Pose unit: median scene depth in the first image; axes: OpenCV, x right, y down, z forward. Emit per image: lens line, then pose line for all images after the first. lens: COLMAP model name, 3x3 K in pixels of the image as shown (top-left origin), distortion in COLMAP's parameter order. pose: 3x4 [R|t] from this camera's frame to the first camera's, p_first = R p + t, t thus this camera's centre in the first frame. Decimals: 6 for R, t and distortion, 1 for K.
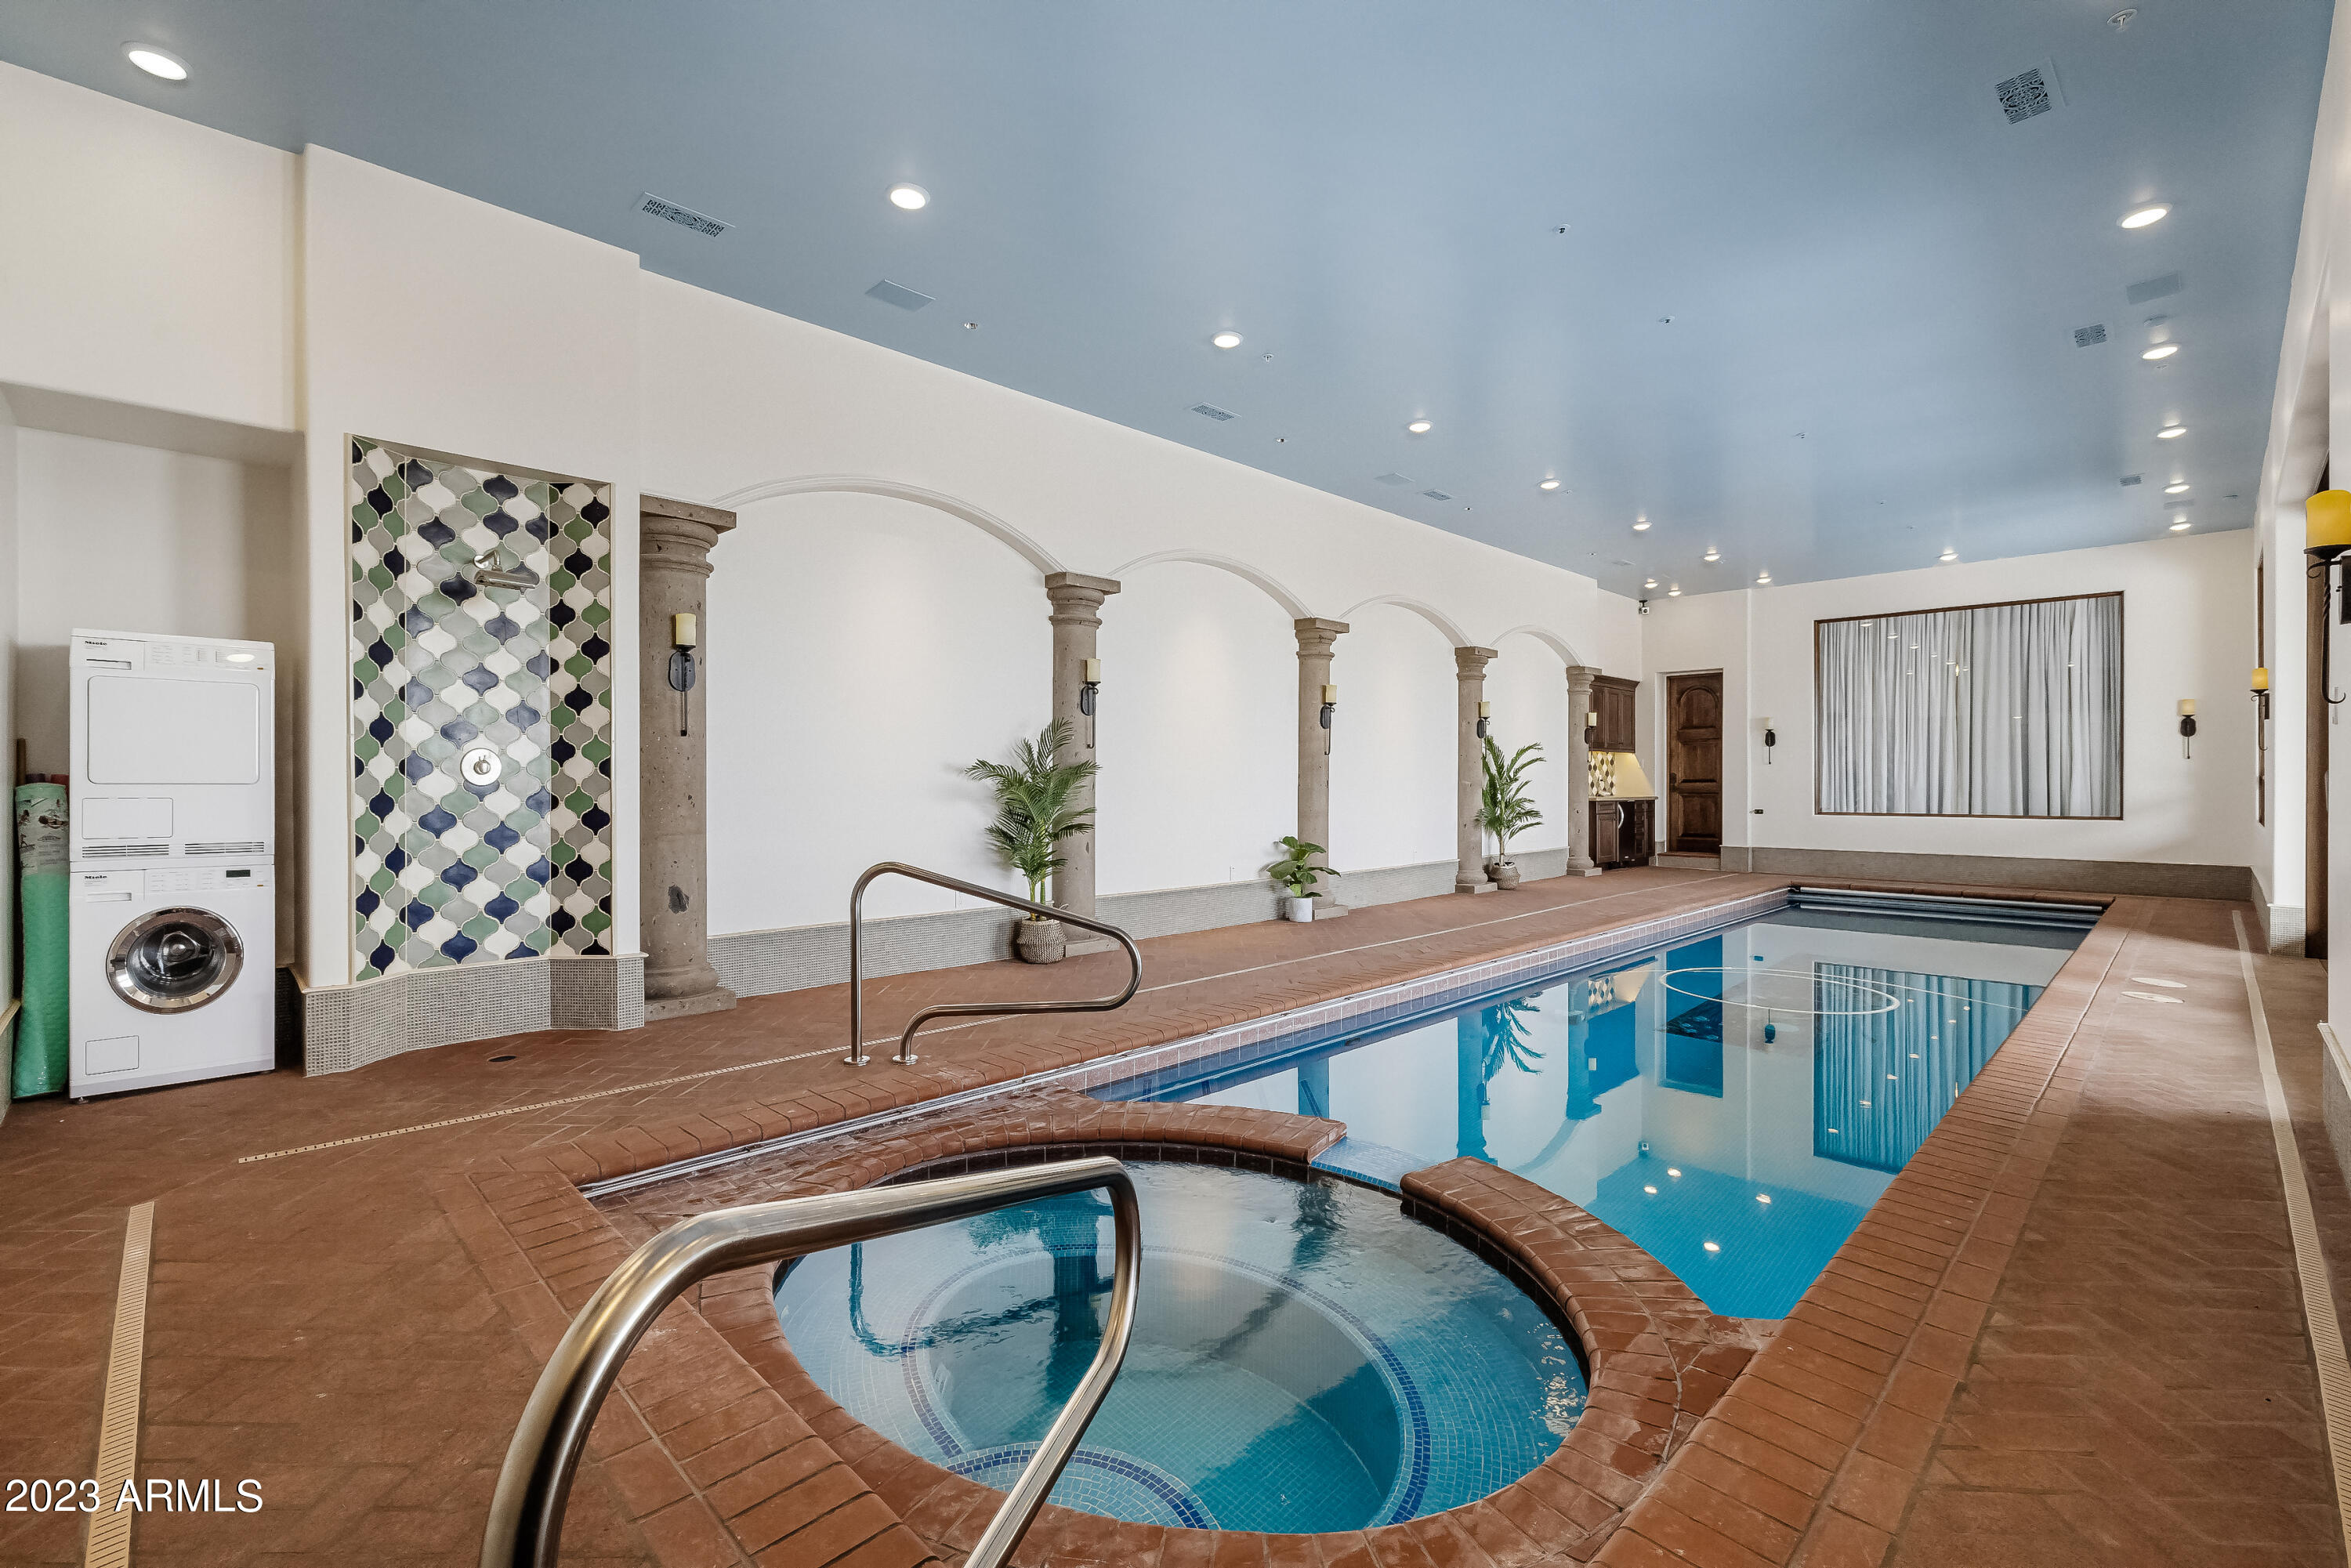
lens RADIAL K [[1032.1, 0, 1186.2], [0, 1032.1, 779.4], [0, 0, 1]] dist [-0.000618, -0.000001]
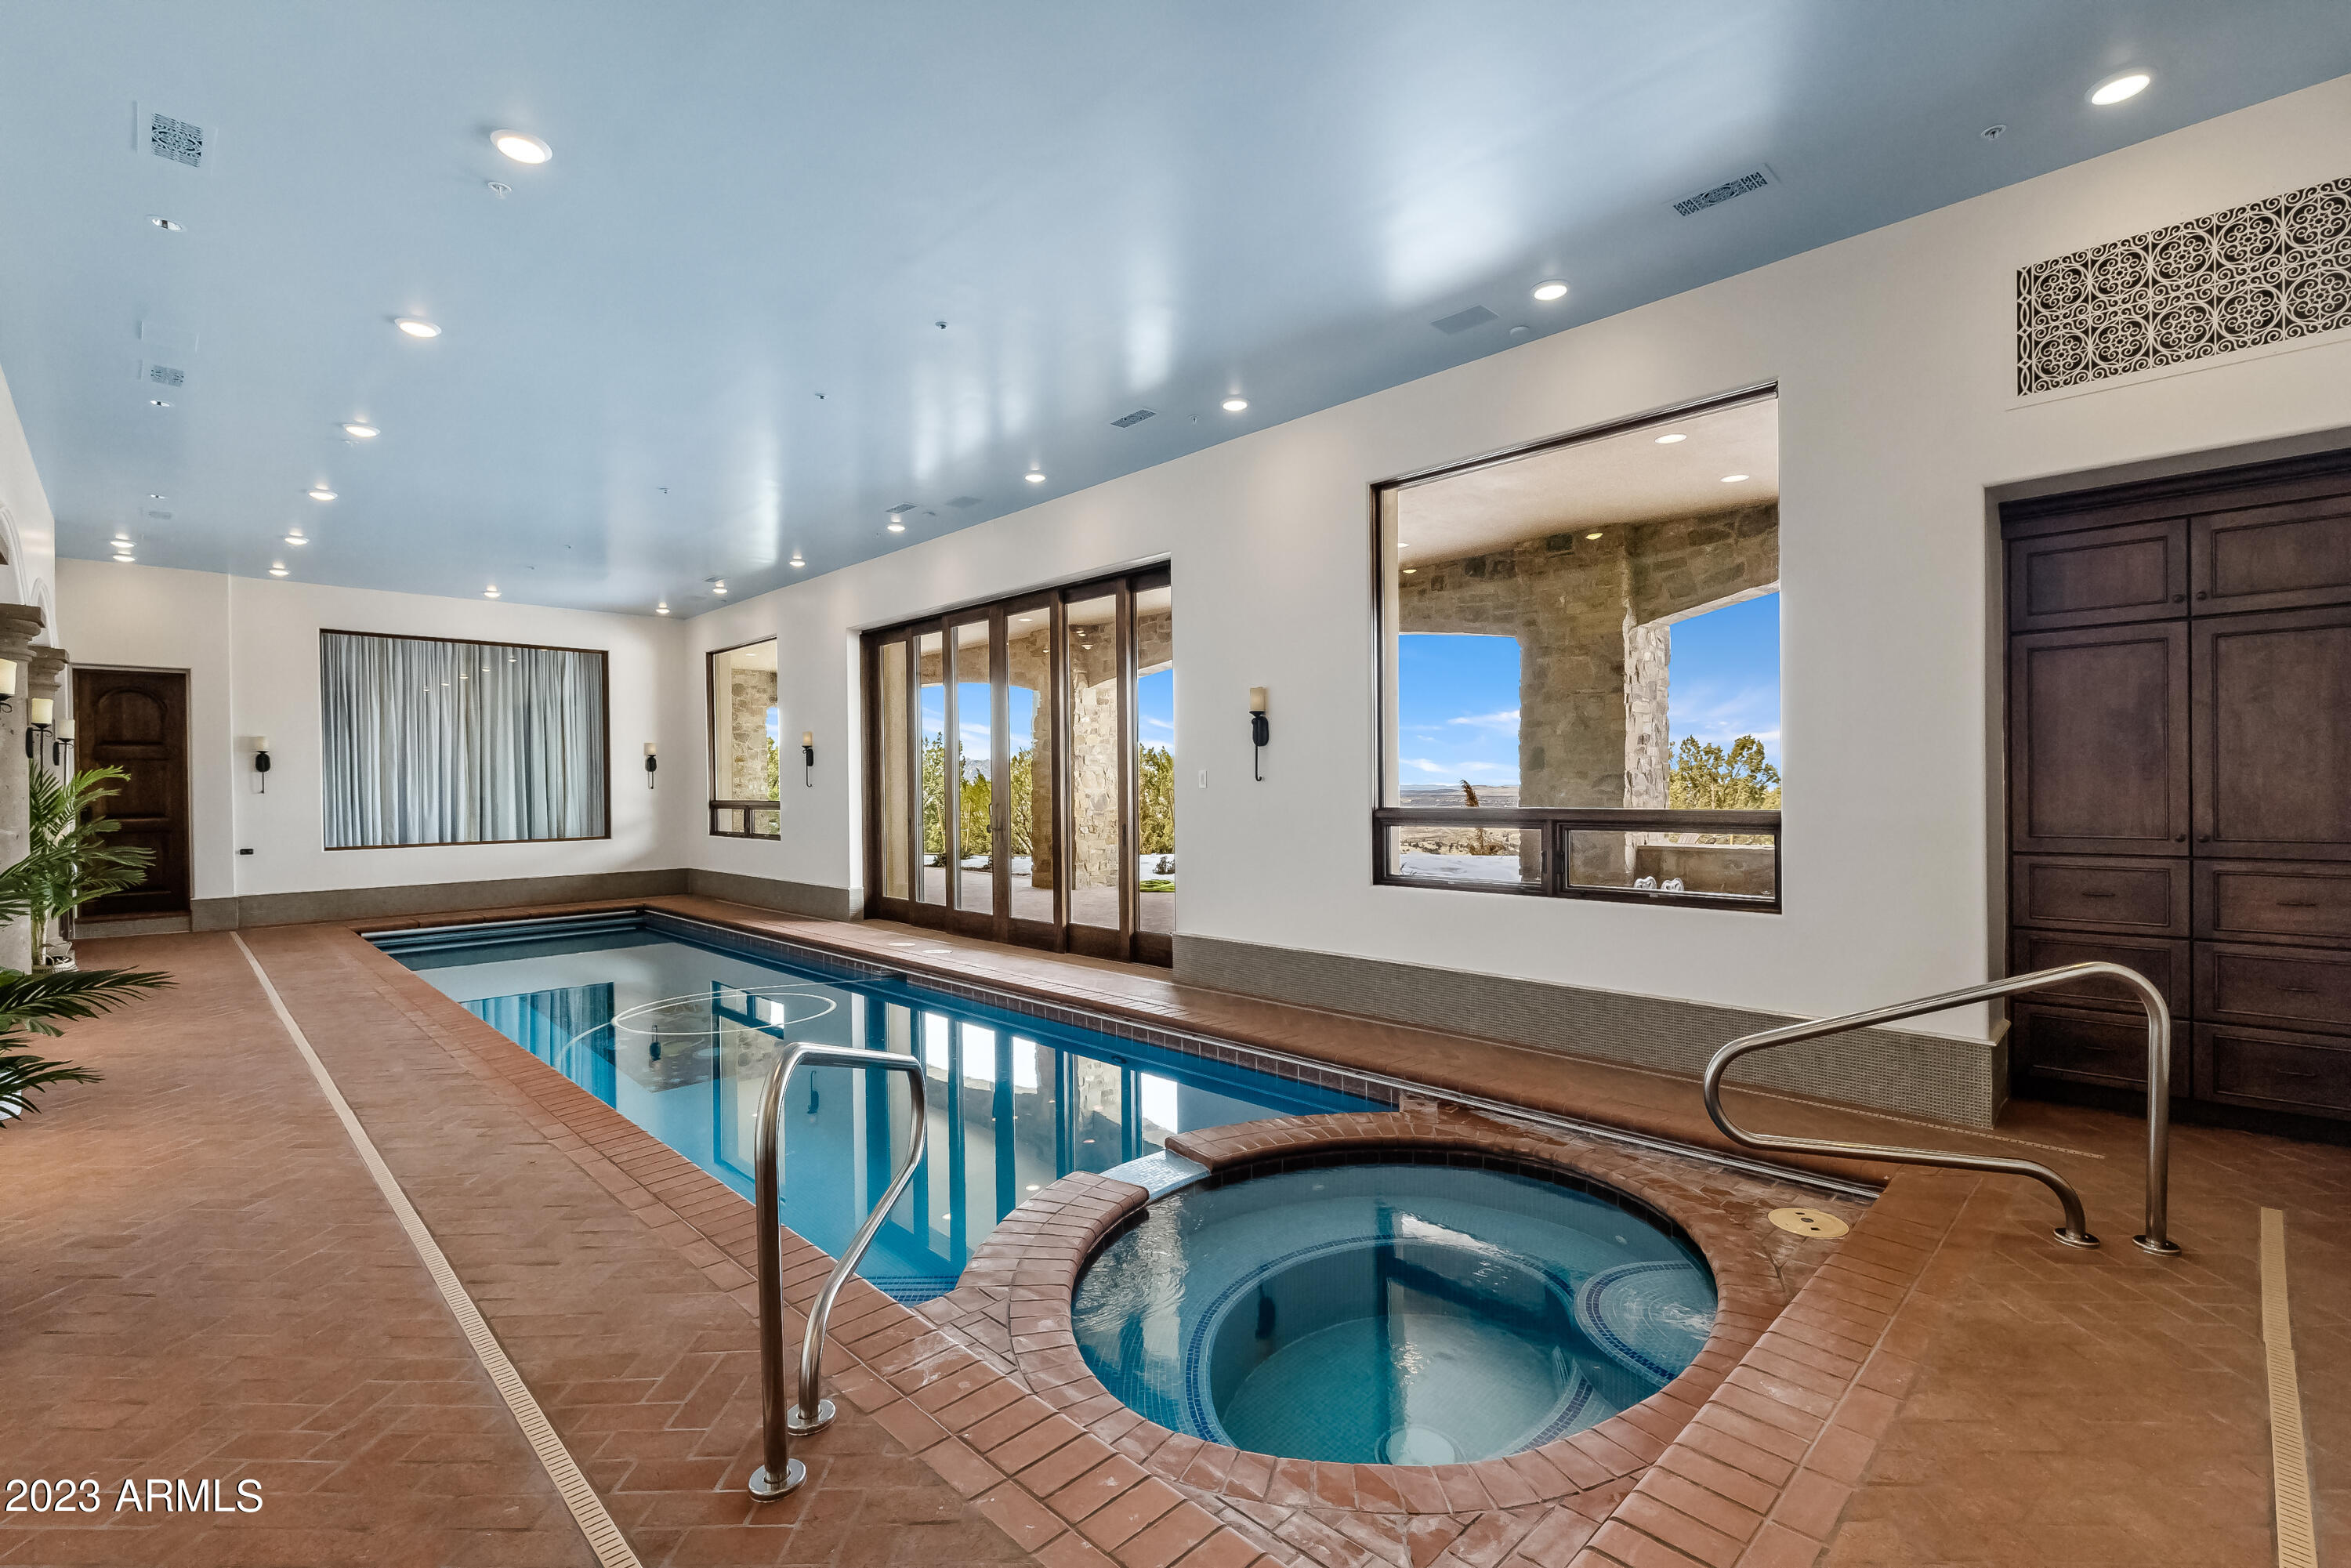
lens RADIAL K [[1032.1, 0, 1186.2], [0, 1032.1, 779.4], [0, 0, 1]] dist [-0.000618, -0.000001]
pose [[-0.001314, 0.005969, 0.999981, -0.290052], [0.008718, 0.999944, -0.005957, -0.016402], [-0.999961, 0.008710, -0.001366, 0.296084]]
